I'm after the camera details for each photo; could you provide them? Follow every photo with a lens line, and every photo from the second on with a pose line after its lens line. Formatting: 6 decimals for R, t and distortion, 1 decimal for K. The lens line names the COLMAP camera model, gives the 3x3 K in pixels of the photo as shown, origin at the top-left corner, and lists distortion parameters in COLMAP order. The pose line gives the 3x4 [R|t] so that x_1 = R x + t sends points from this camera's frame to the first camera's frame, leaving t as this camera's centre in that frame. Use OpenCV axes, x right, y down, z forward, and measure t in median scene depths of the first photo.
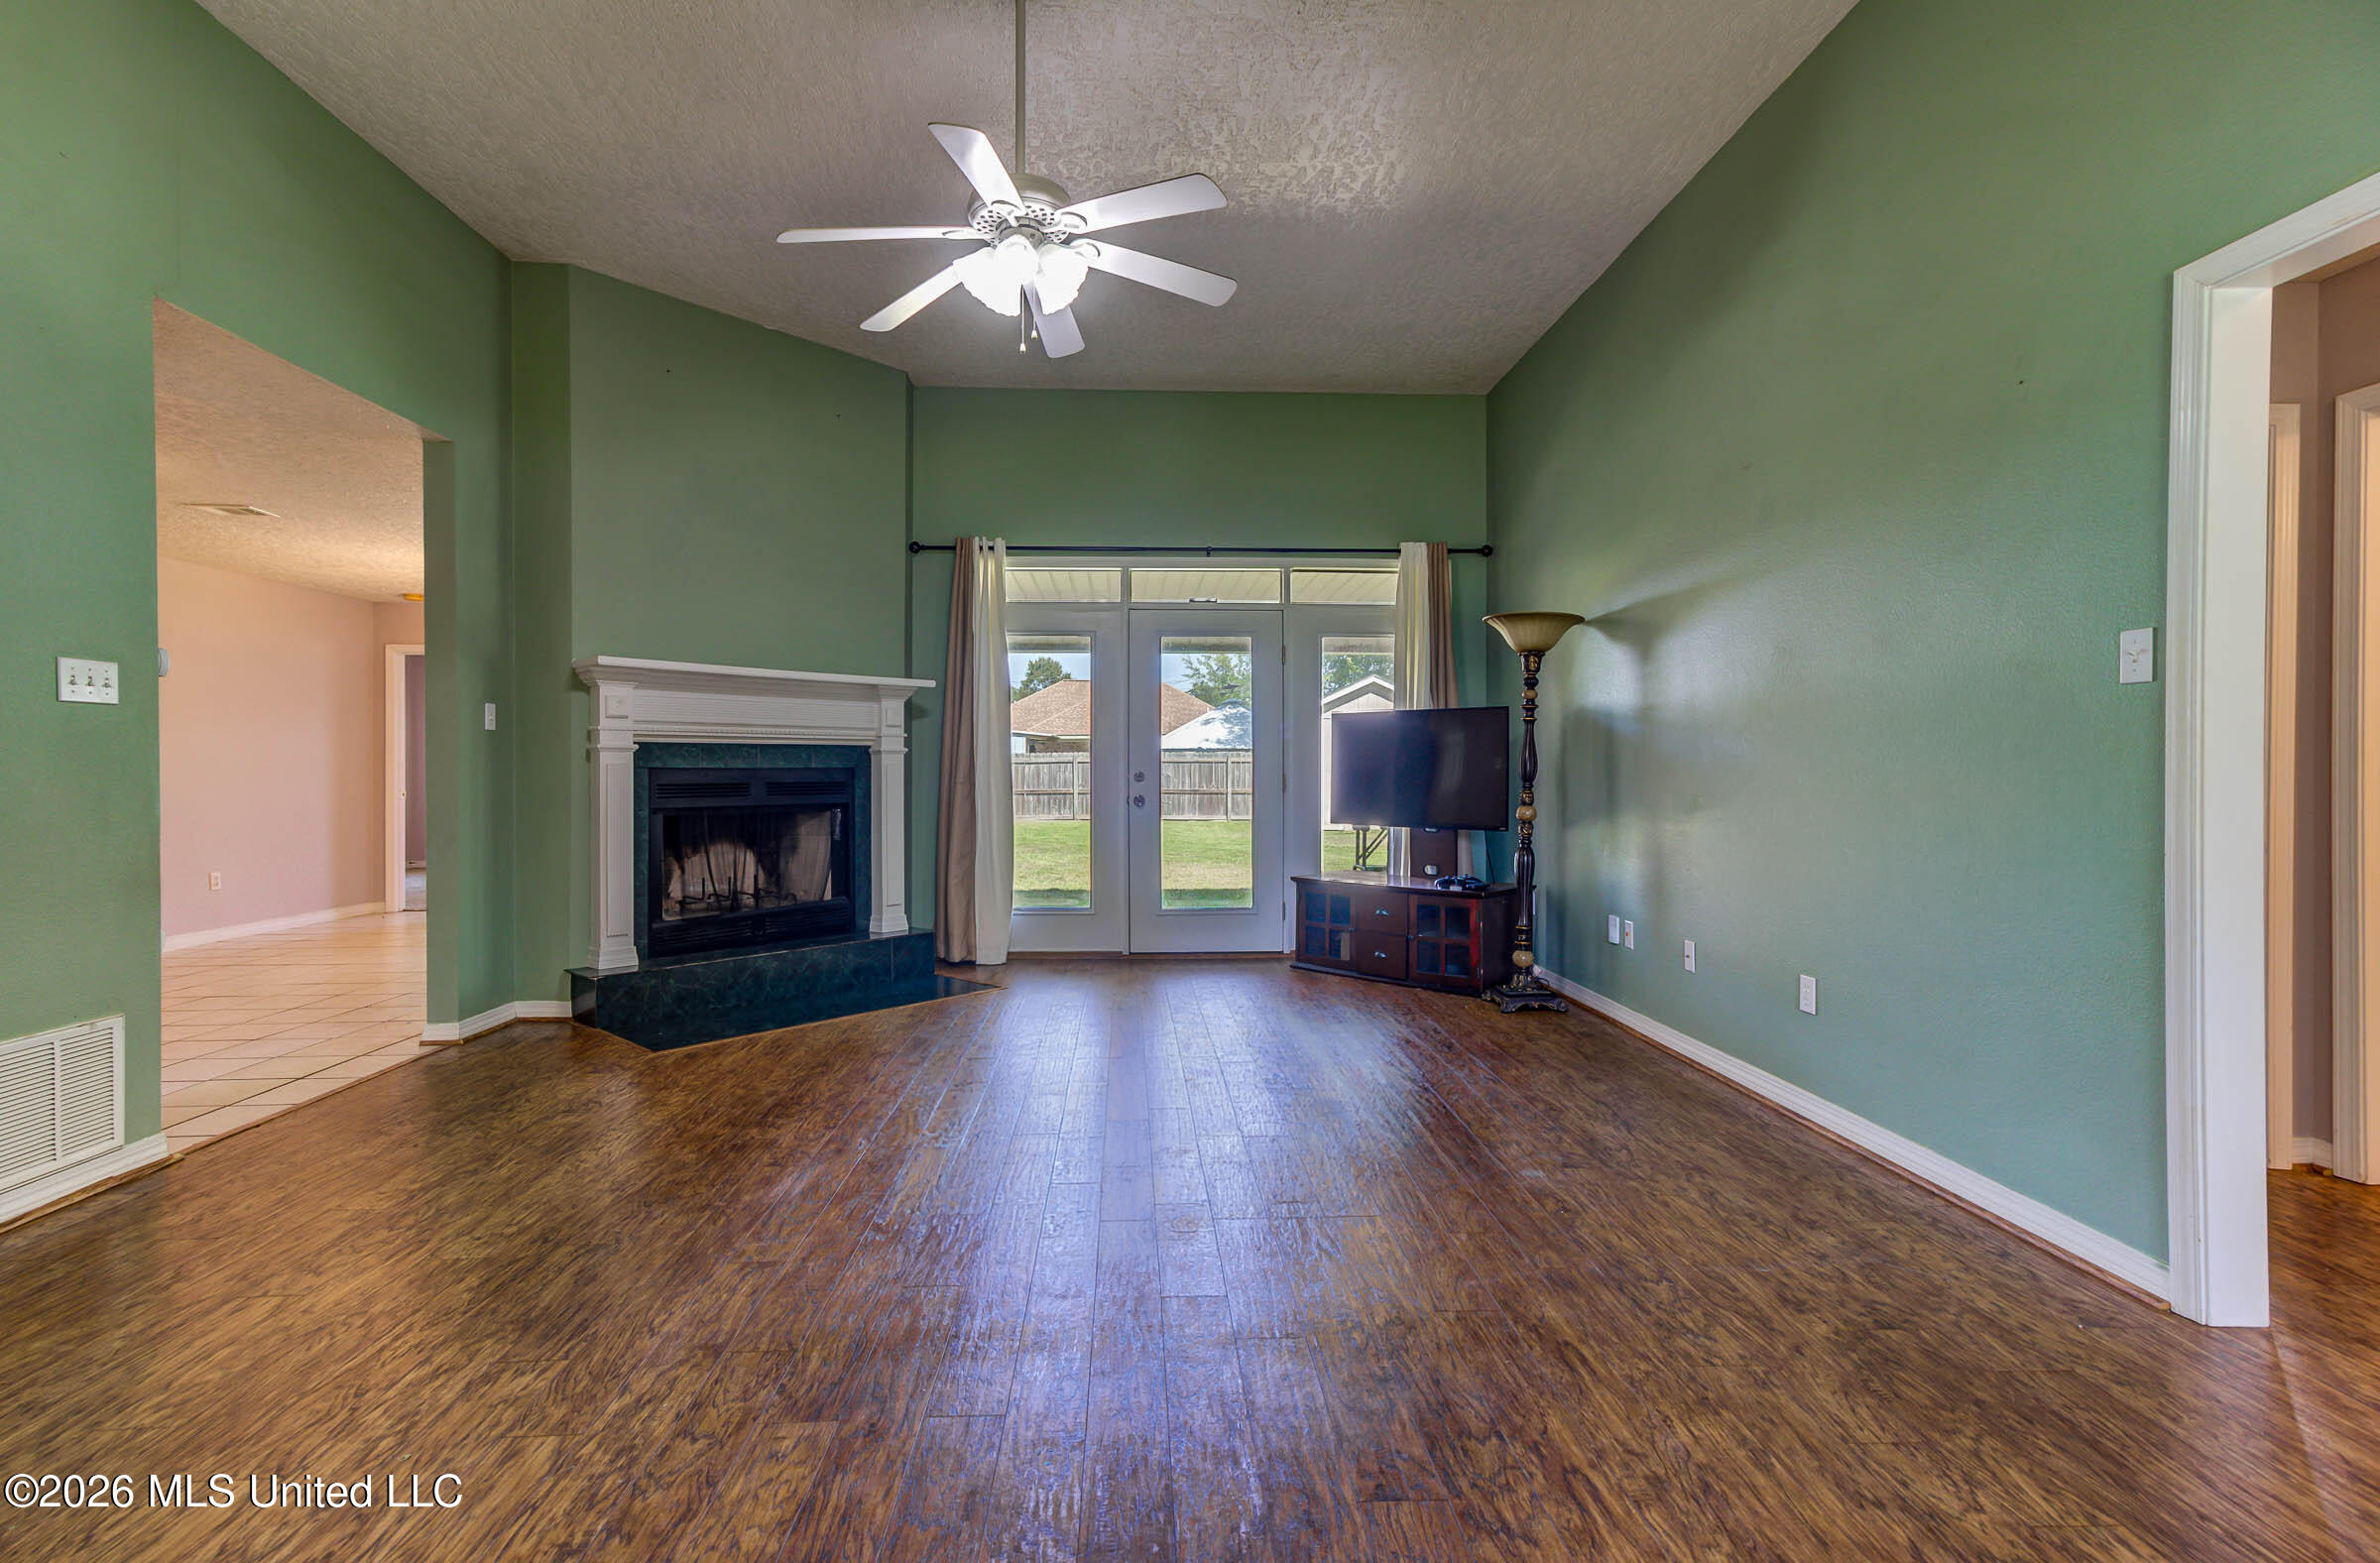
lens RADIAL K [[1090.7, 0, 1172.0], [0, 1090.7, 777.4], [0, 0, 1]] dist [0.011675, 0.003553]
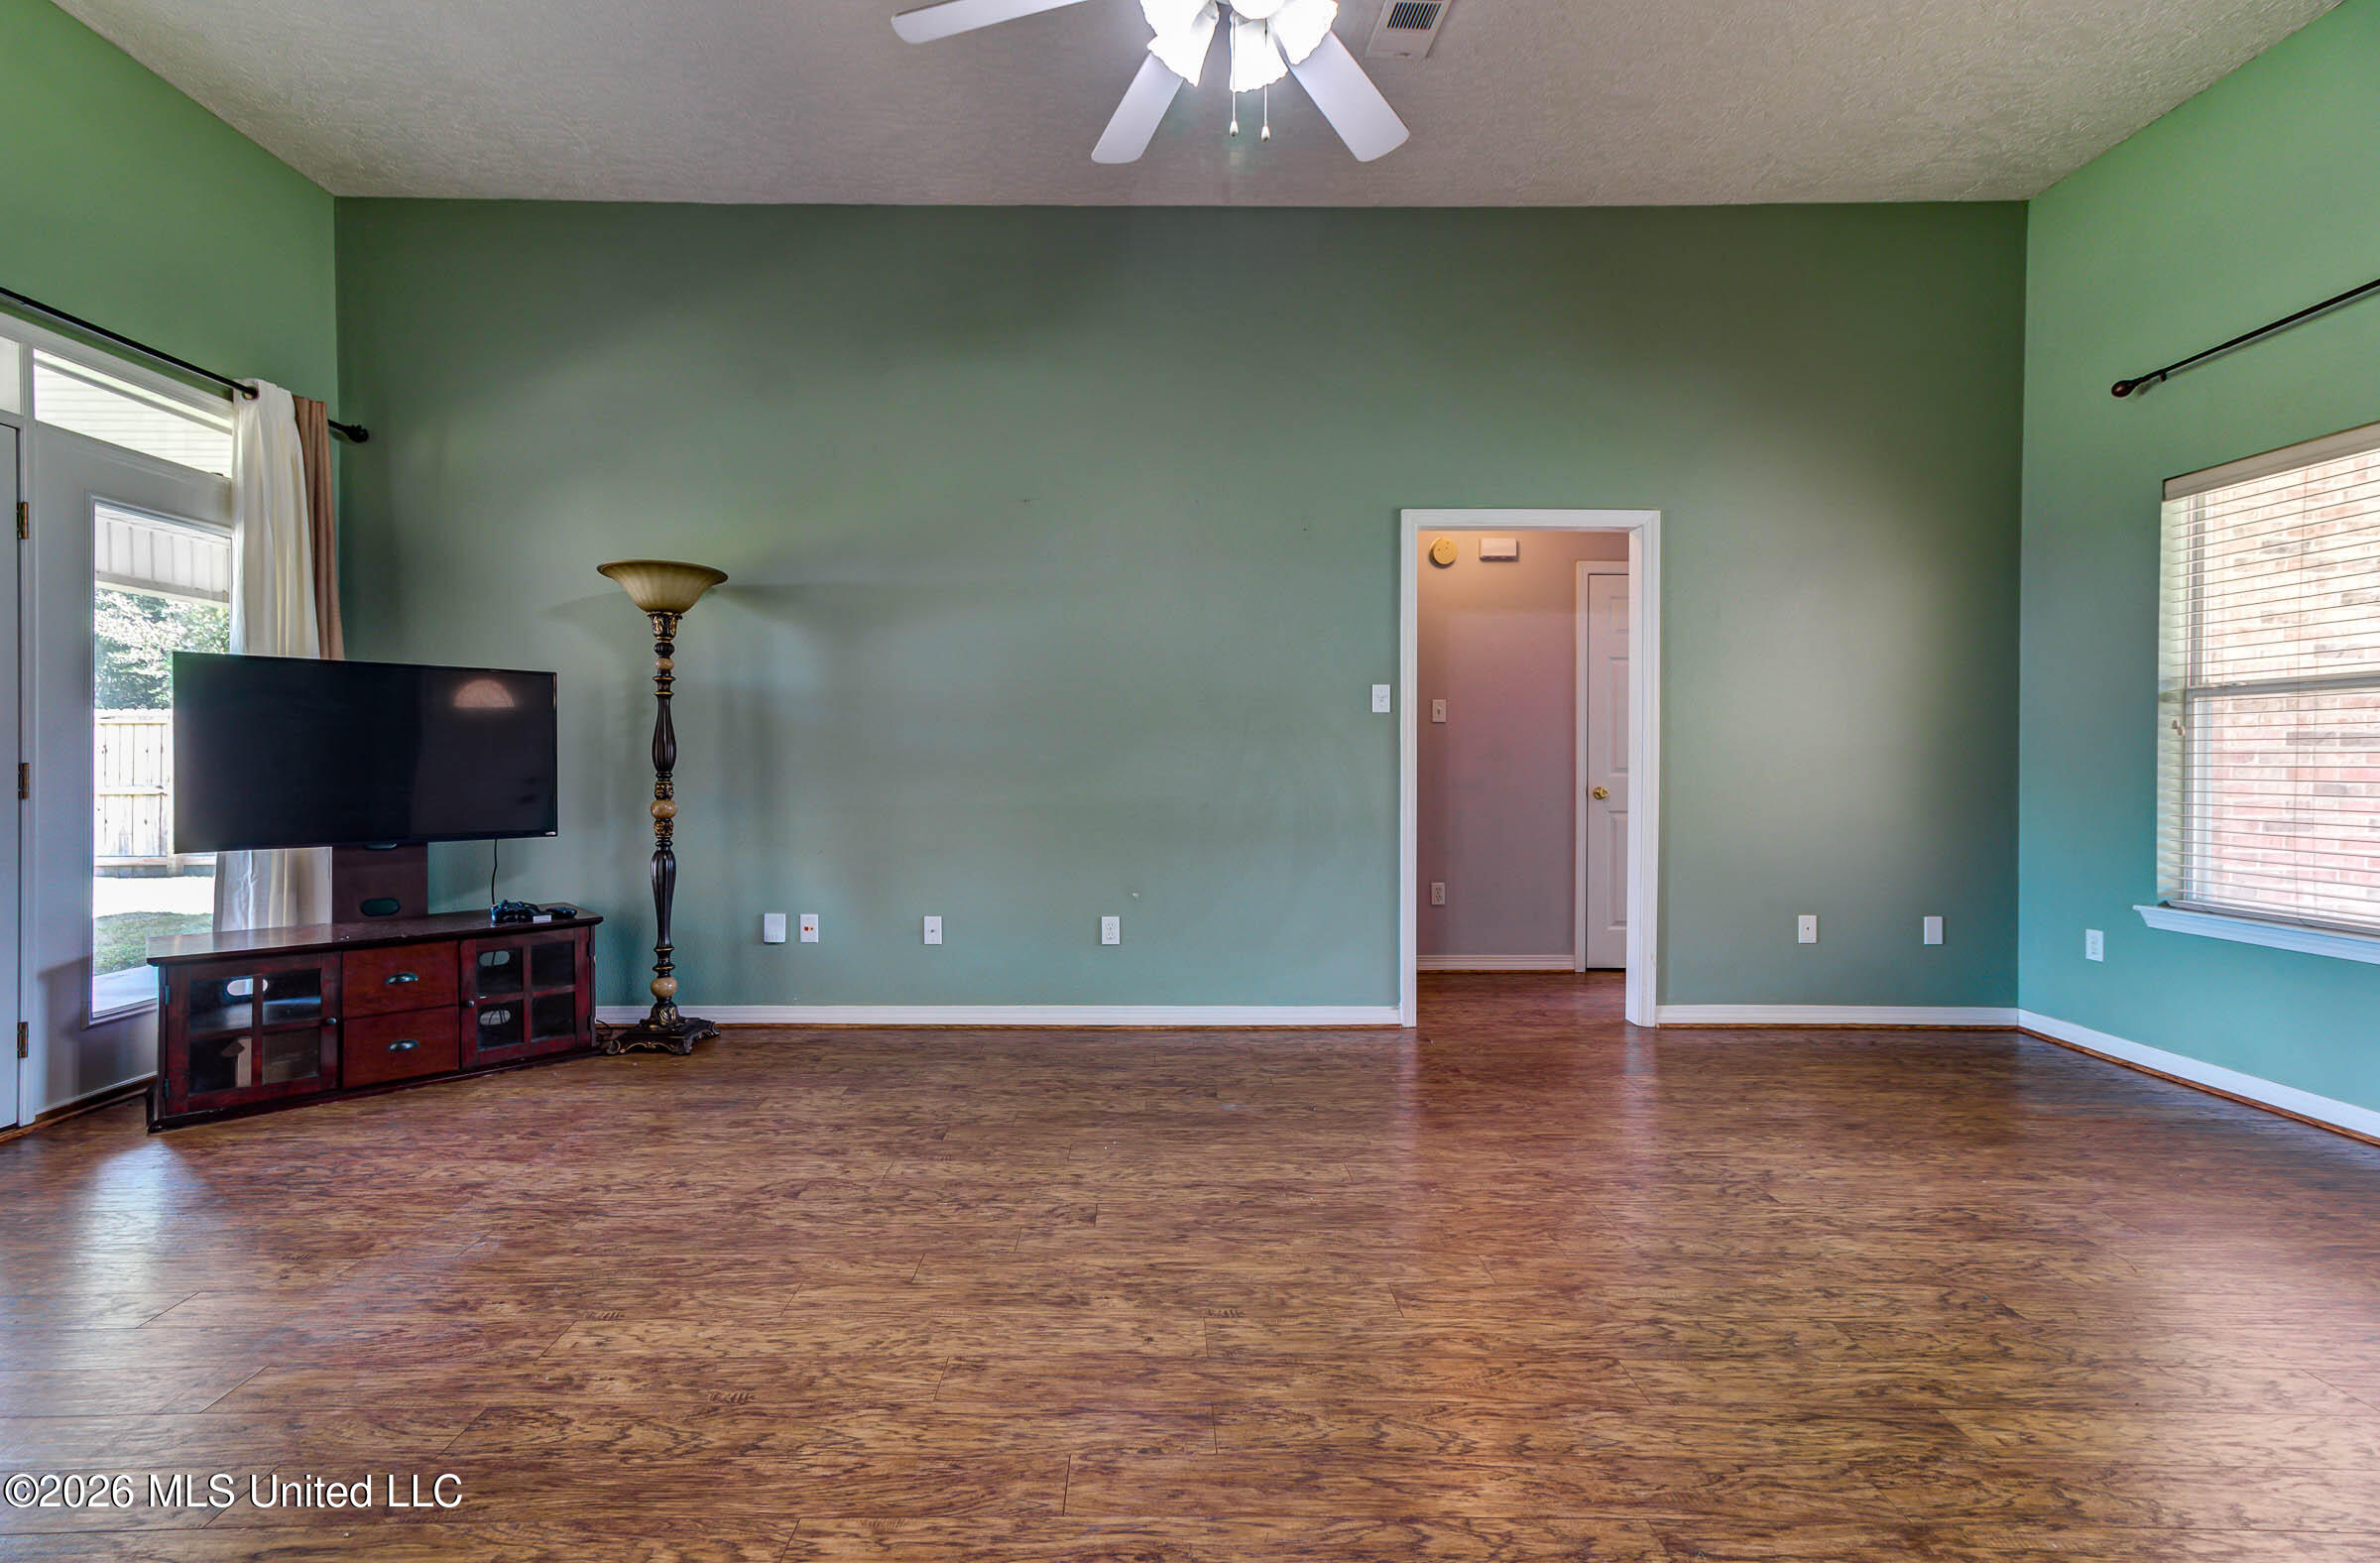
lens RADIAL K [[1090.7, 0, 1161.5], [0, 1090.7, 755.7], [0, 0, 1]] dist [0.011675, 0.003553]
pose [[0.036632, 0.004428, 0.999319, -0.500527], [0.004996, 0.999977, -0.004614, -0.000933], [-0.999316, 0.005162, 0.036609, 0.625349]]
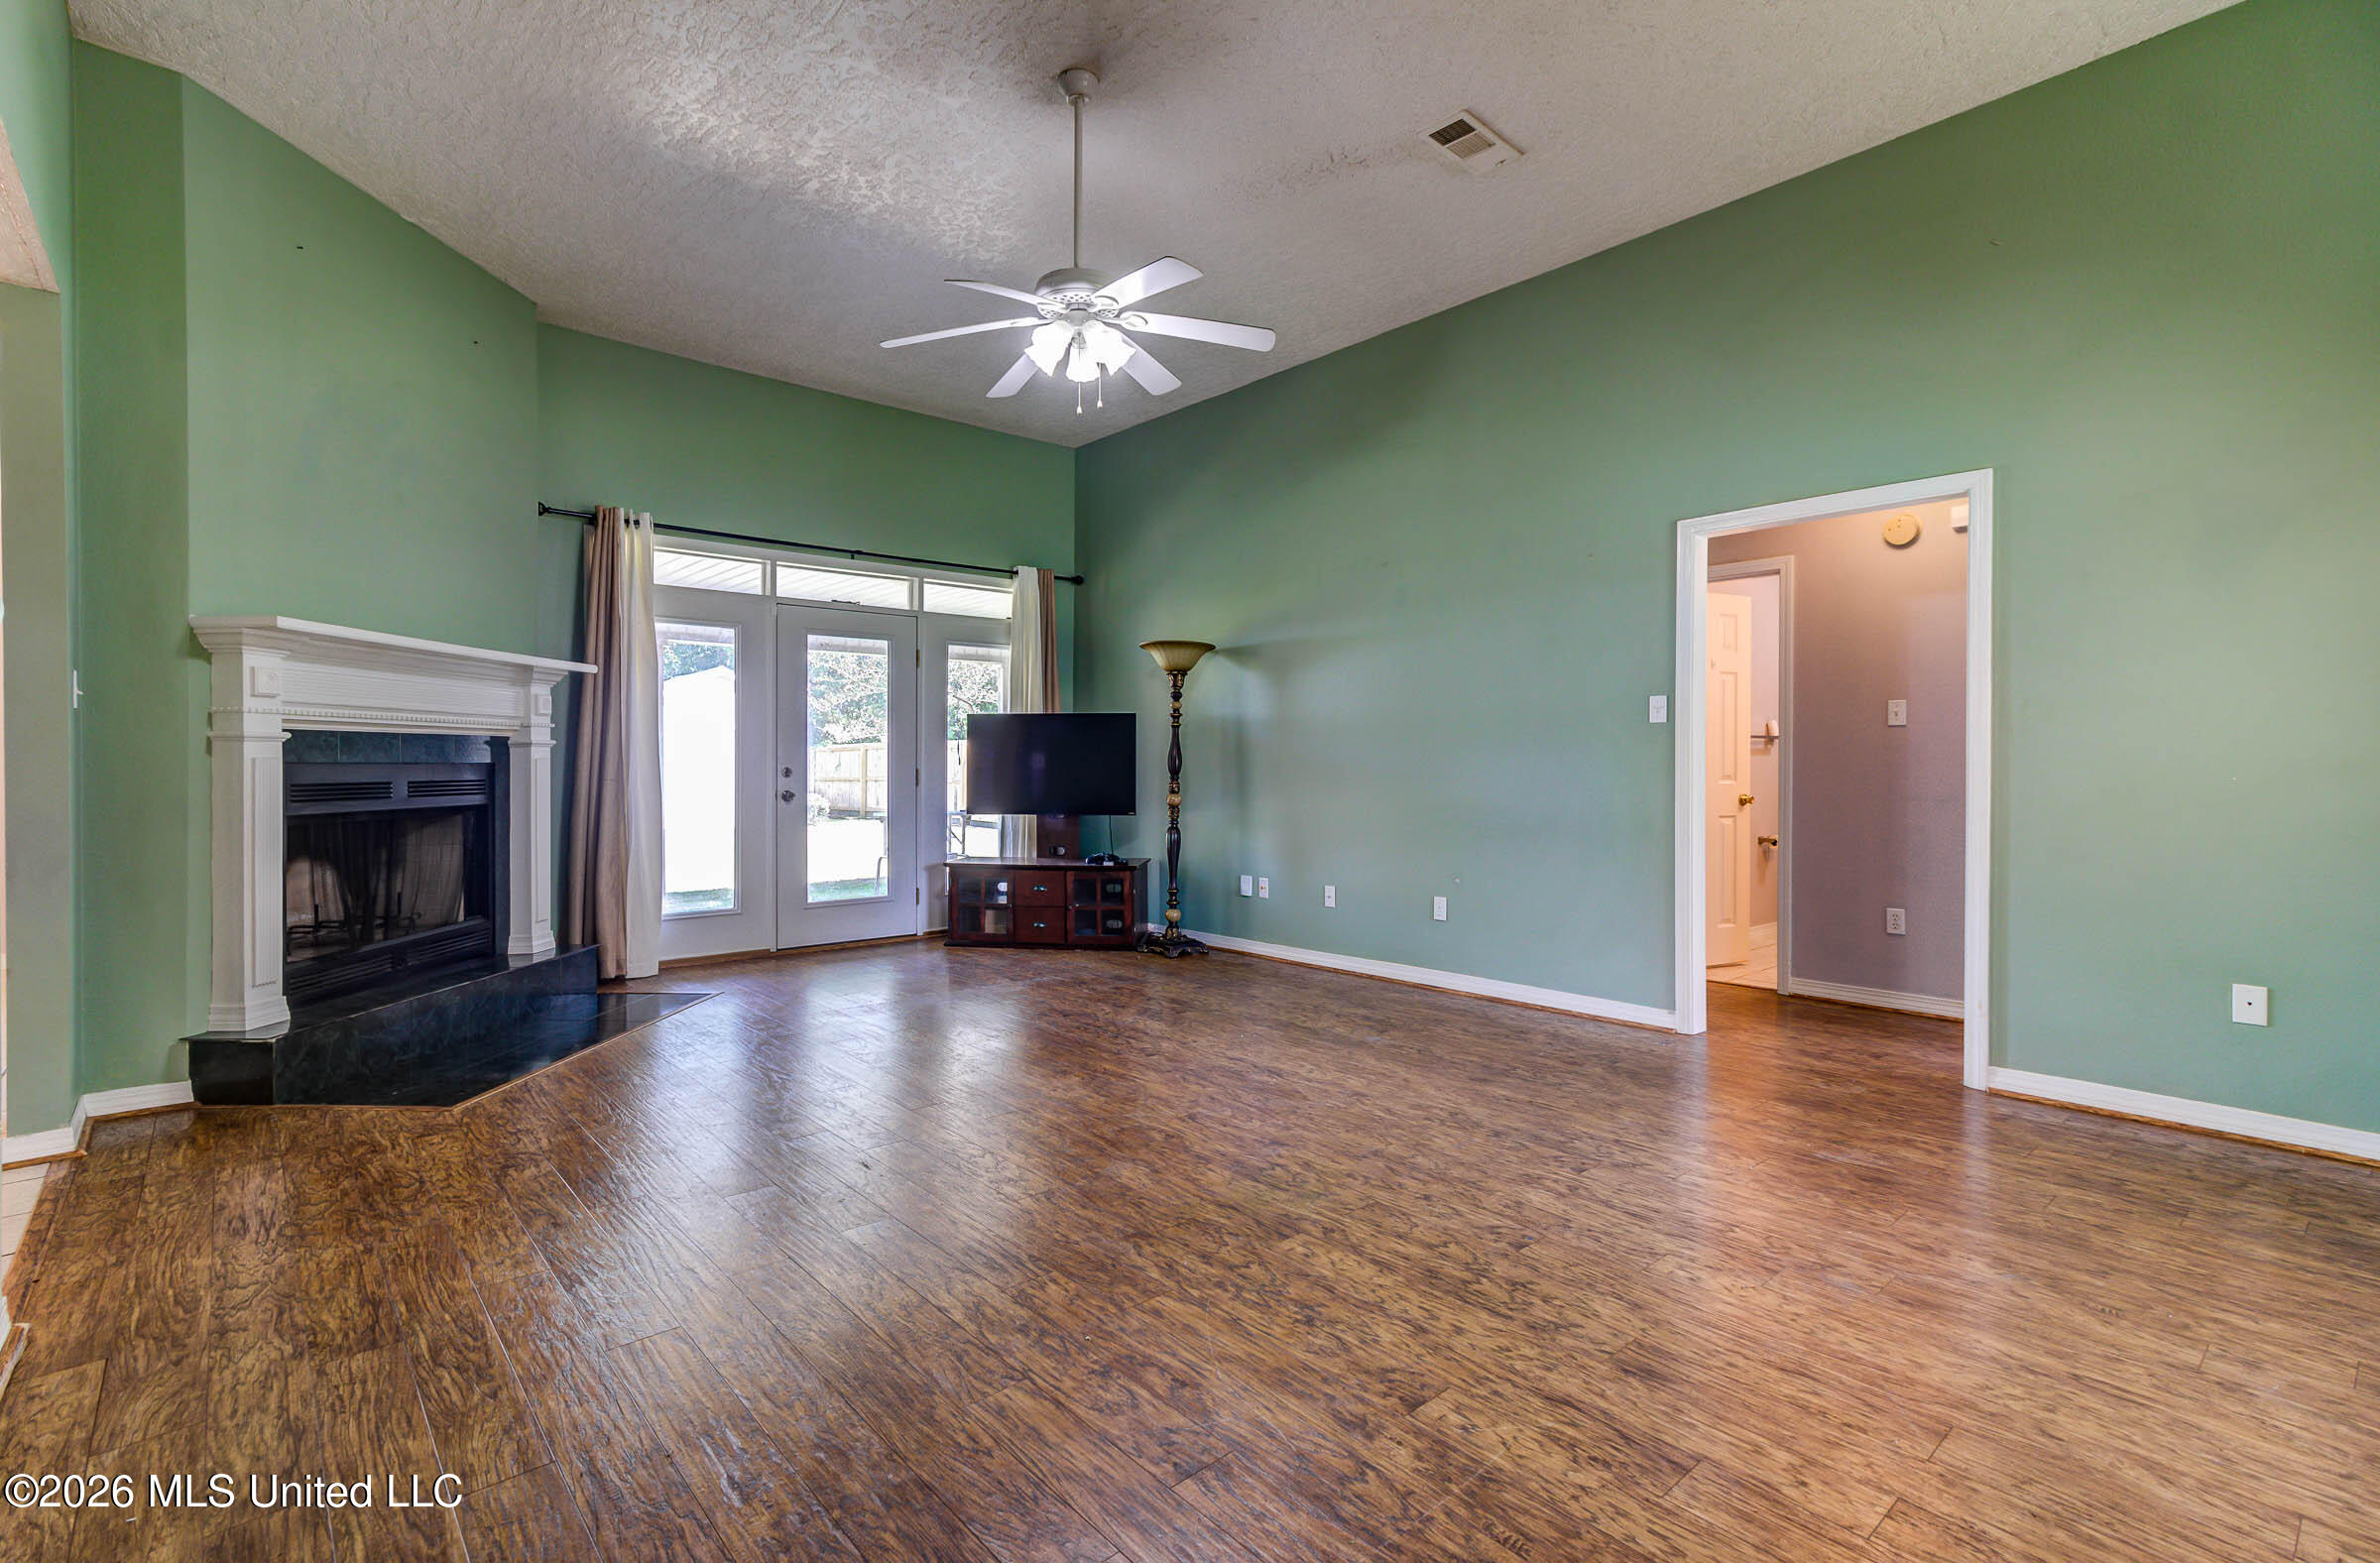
lens RADIAL K [[1090.7, 0, 1181.6], [0, 1090.7, 774.6], [0, 0, 1]] dist [0.011675, 0.003553]
pose [[0.778380, -0.004687, 0.627775, -0.488770], [0.003065, 0.999989, 0.003666, -0.001531], [-0.627785, -0.000930, 0.778386, 0.003608]]
